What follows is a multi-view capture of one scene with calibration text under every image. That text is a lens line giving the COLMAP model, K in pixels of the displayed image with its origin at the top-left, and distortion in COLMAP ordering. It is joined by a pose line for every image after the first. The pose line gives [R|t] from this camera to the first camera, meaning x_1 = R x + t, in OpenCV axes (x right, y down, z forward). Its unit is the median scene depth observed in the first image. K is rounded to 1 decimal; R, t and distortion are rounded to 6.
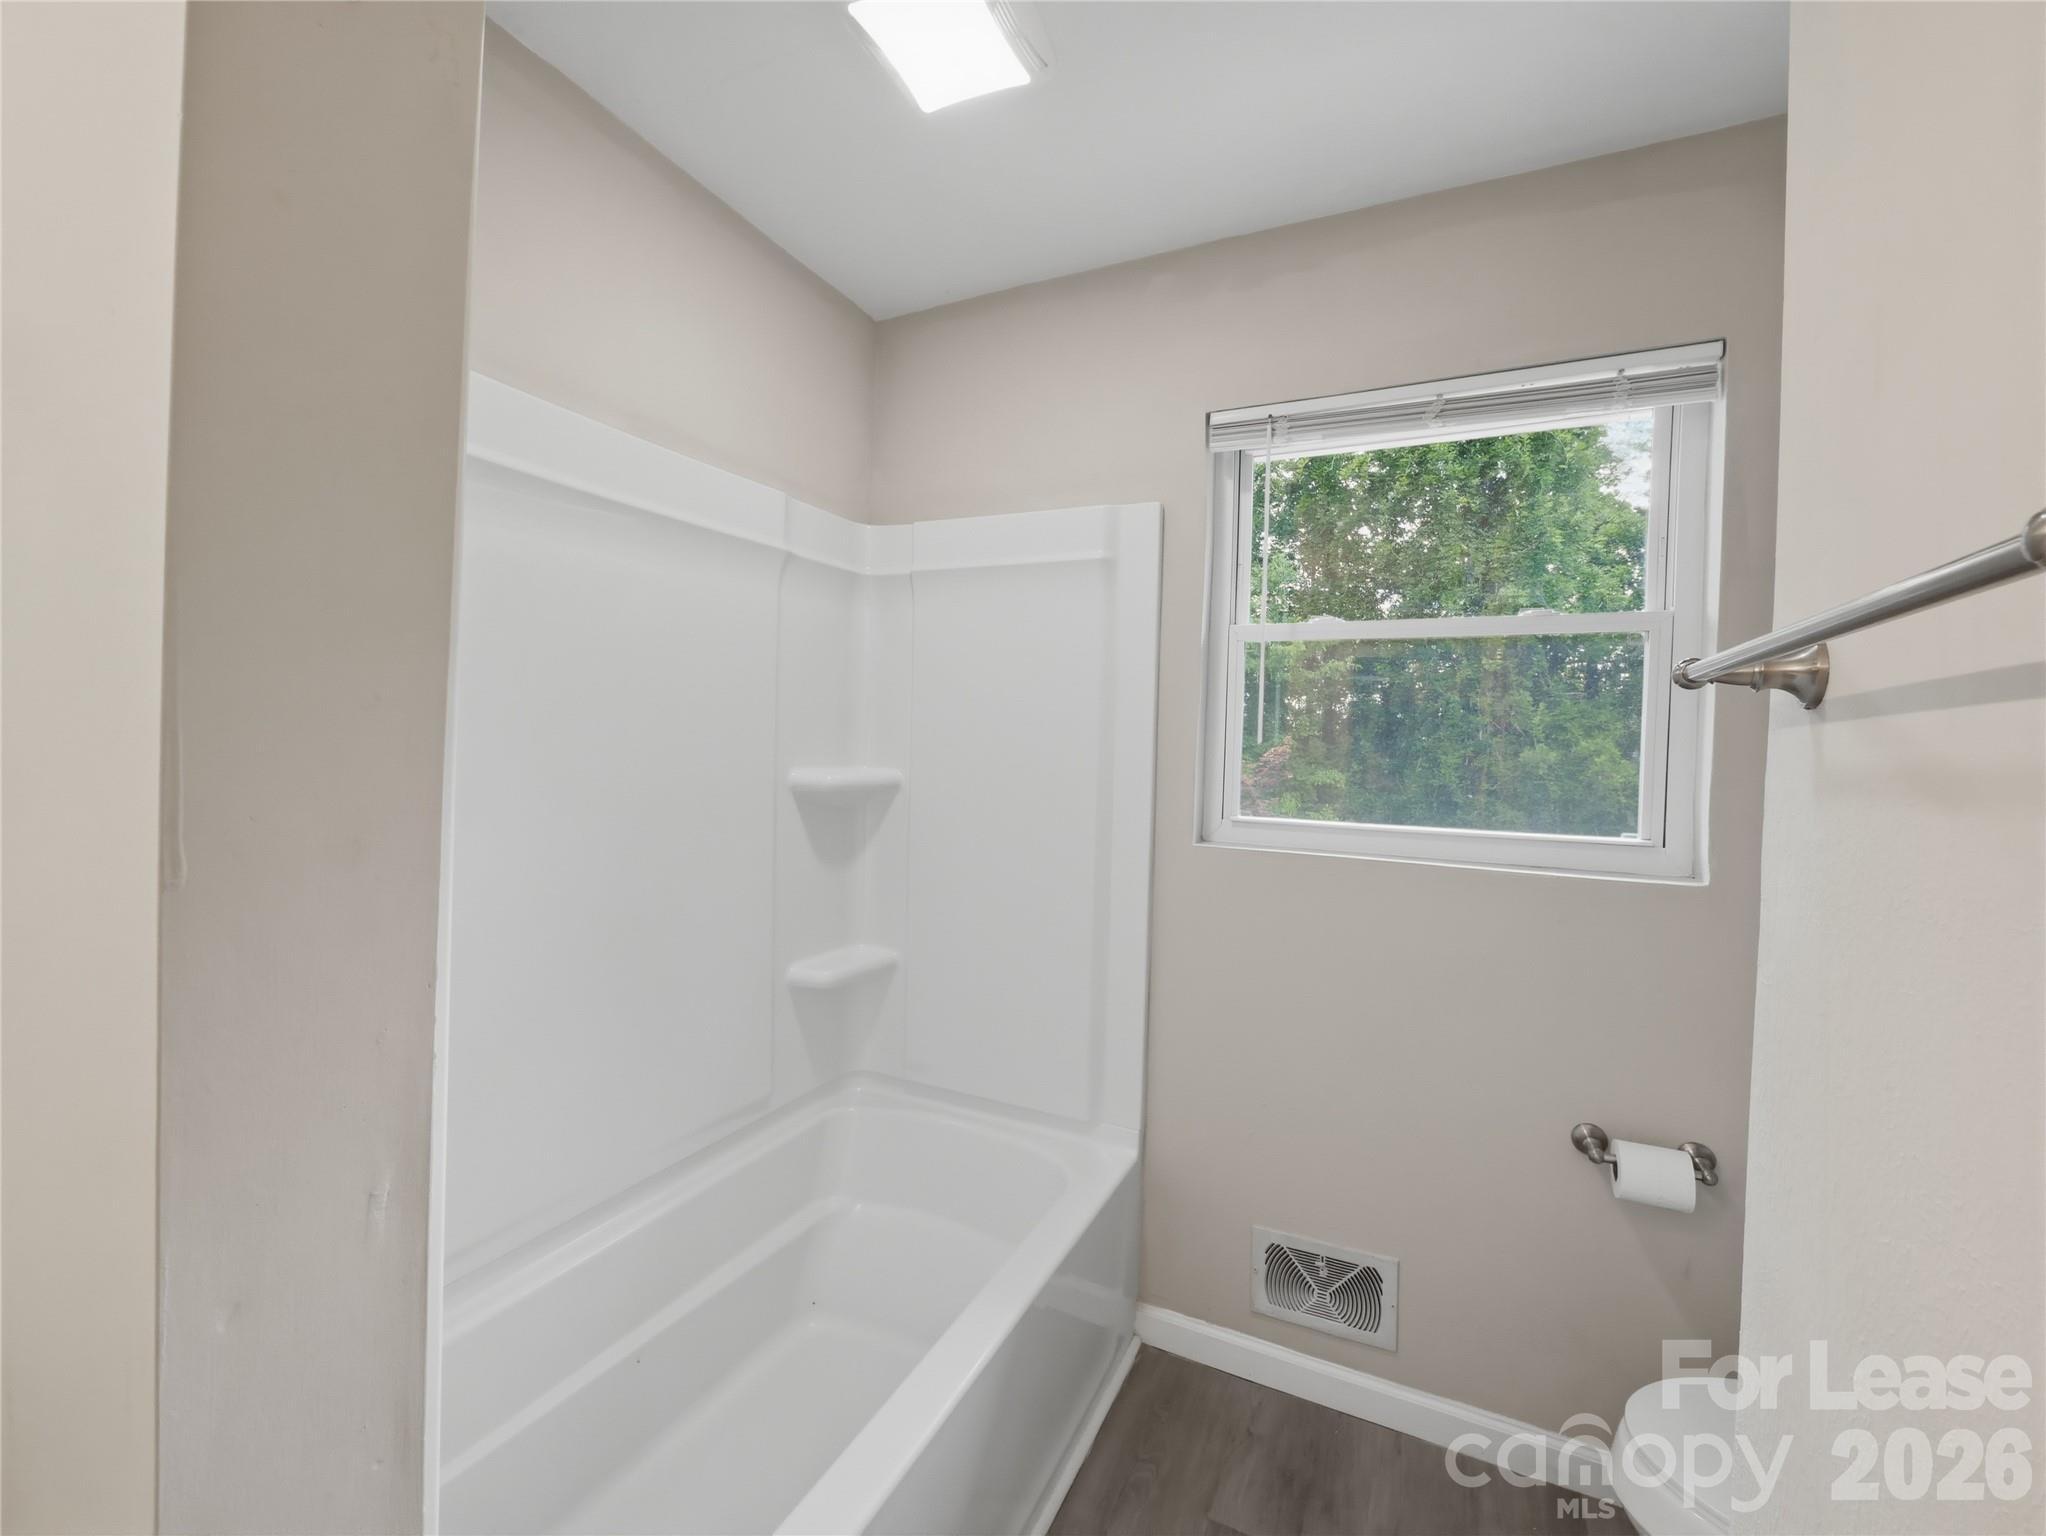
lens RADIAL K [[838.6, 0, 1029.8], [0, 838.6, 763.1], [0, 0, 1]] dist [-0.010937, 0.000950]
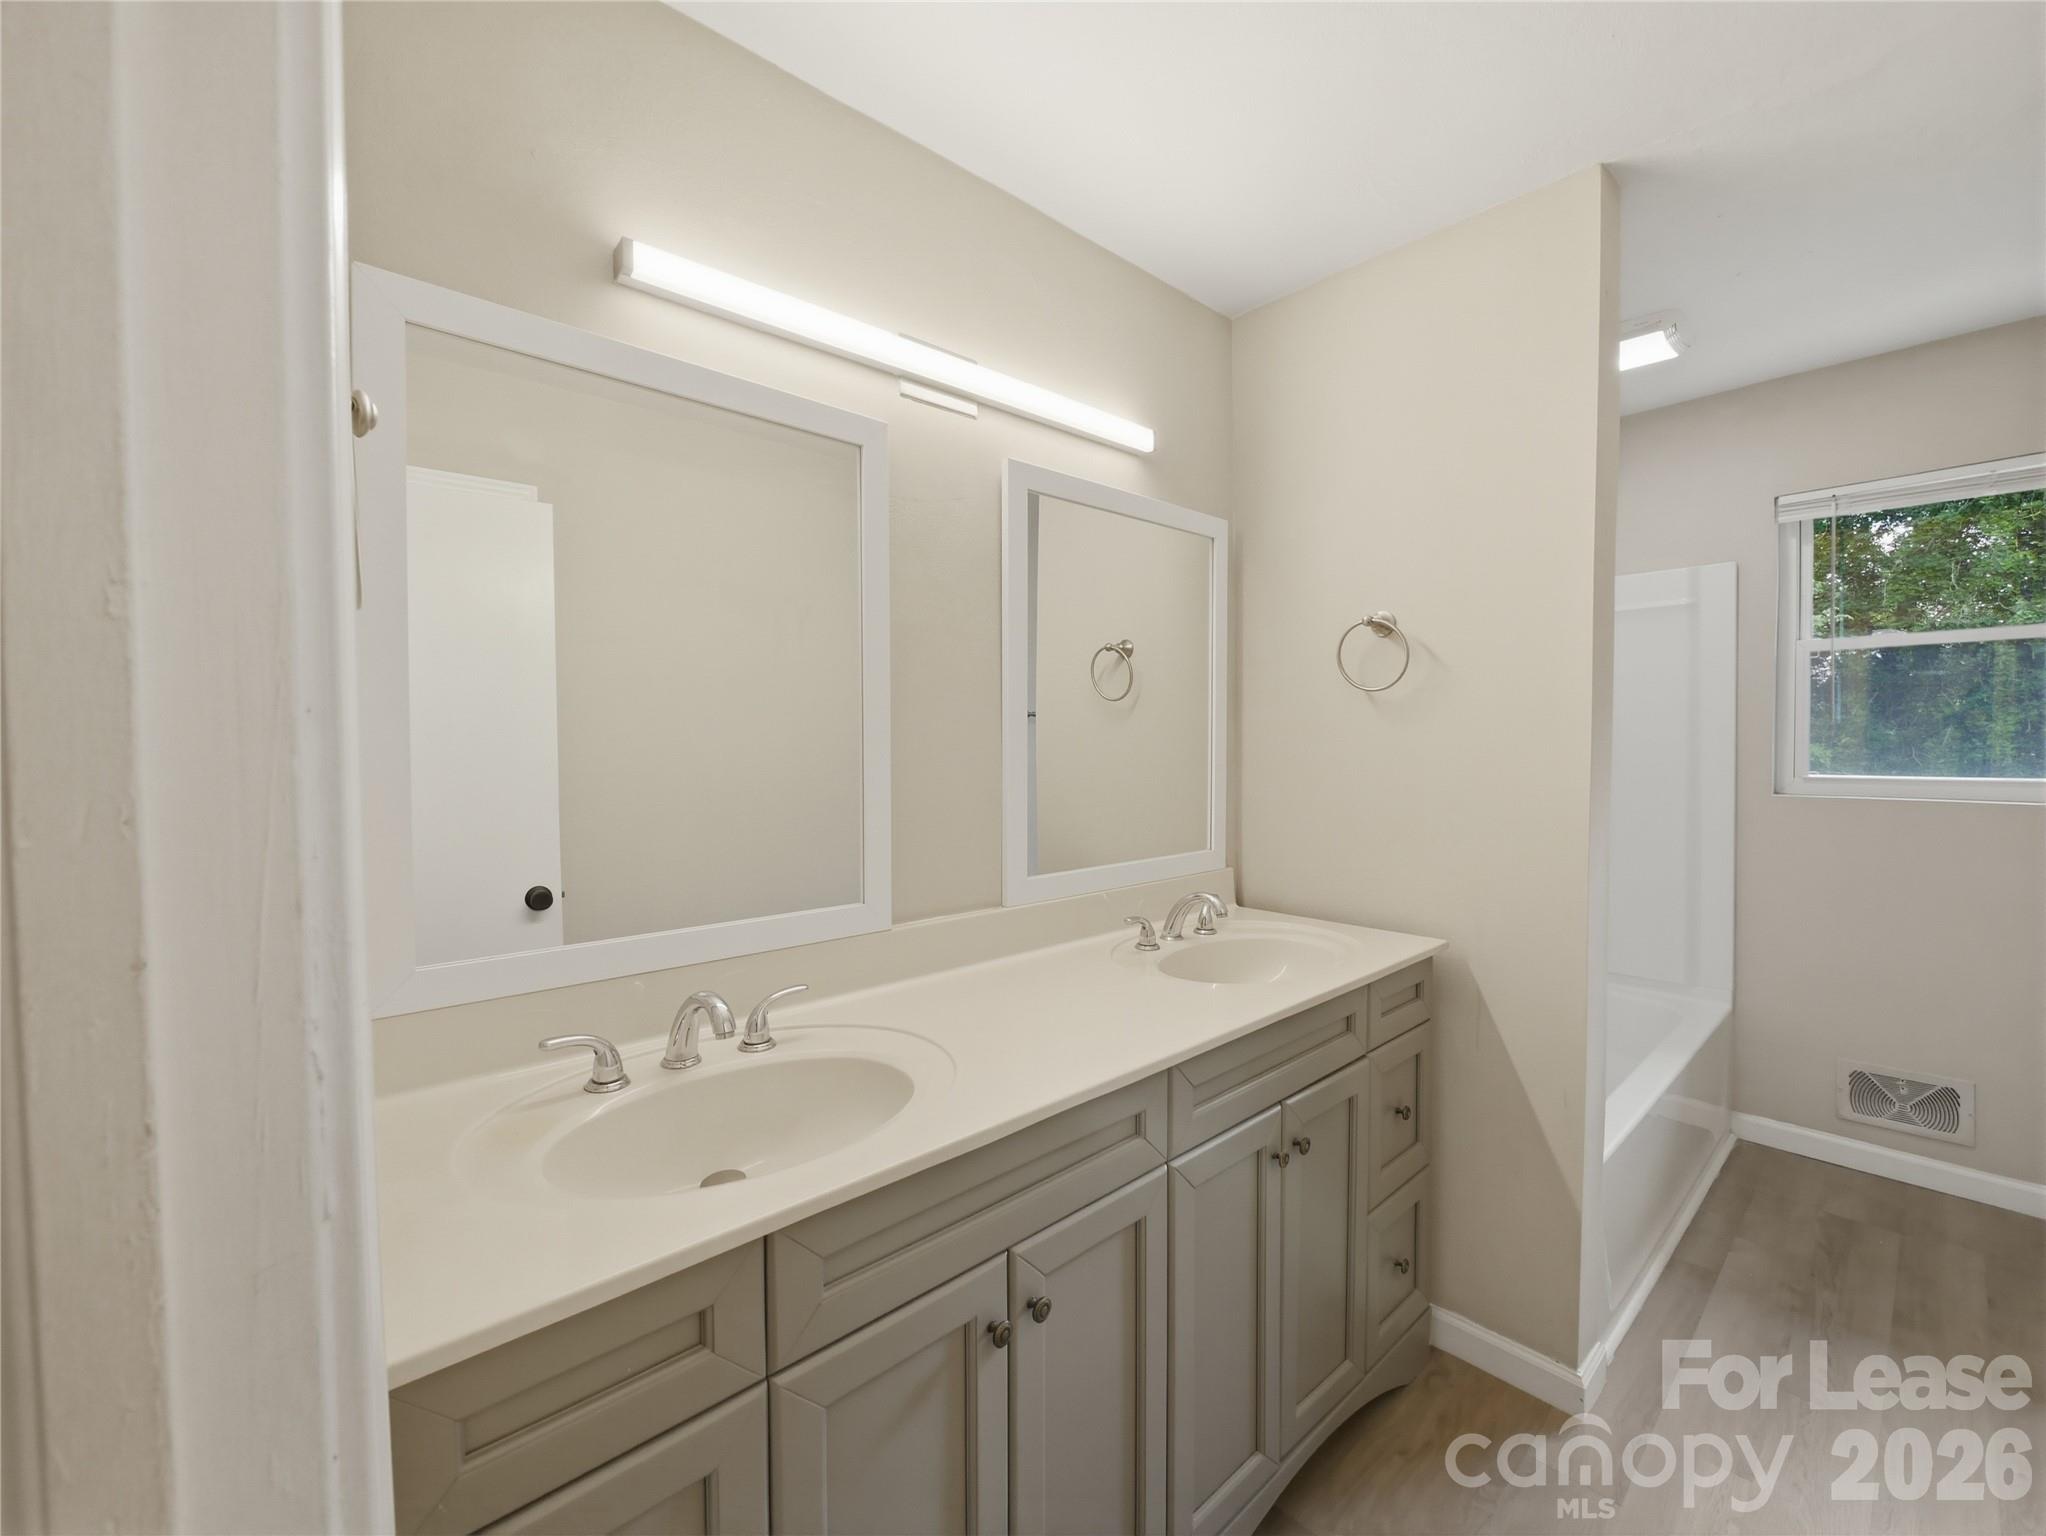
lens RADIAL K [[838.6, 0, 1029.8], [0, 838.6, 763.1], [0, 0, 1]] dist [-0.010937, 0.000950]
pose [[0.921074, -0.031551, -0.388108, -0.423217], [0.033569, 0.999435, -0.001581, 0.000744], [0.387939, -0.011572, 0.921612, -0.814070]]
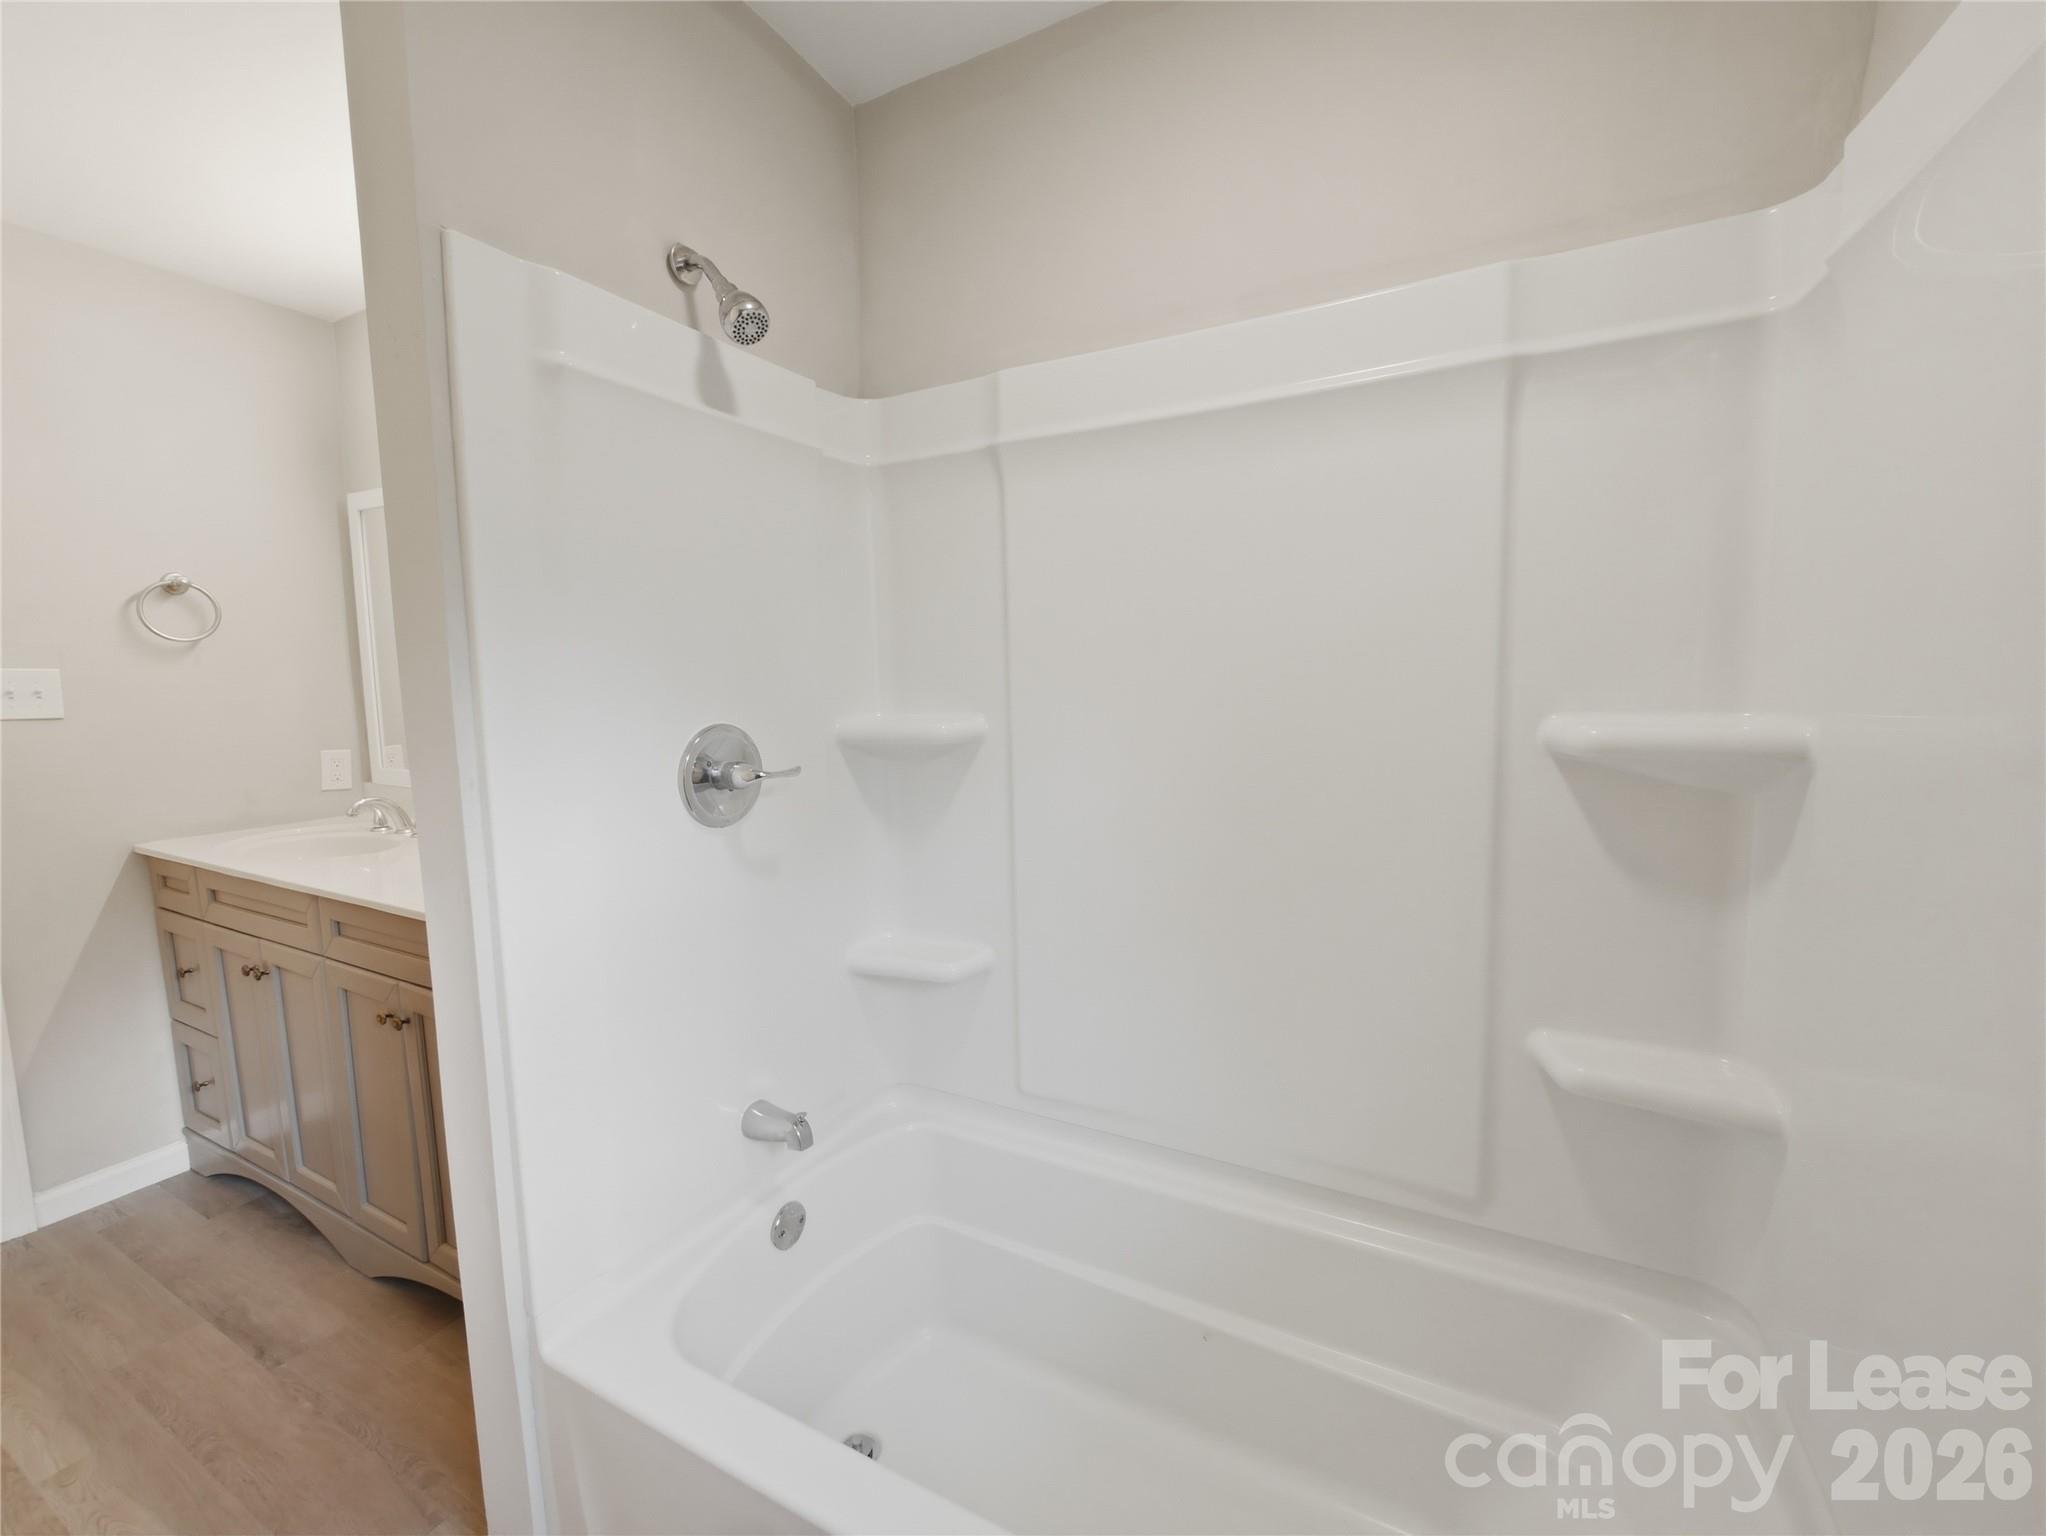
lens RADIAL K [[838.6, 0, 1029.8], [0, 838.6, 763.1], [0, 0, 1]] dist [-0.010937, 0.000950]
pose [[-0.046049, 0.077838, -0.995902, 0.588628], [0.000385, 0.996961, 0.077903, -0.010155], [0.998939, 0.003204, -0.045939, 1.141451]]
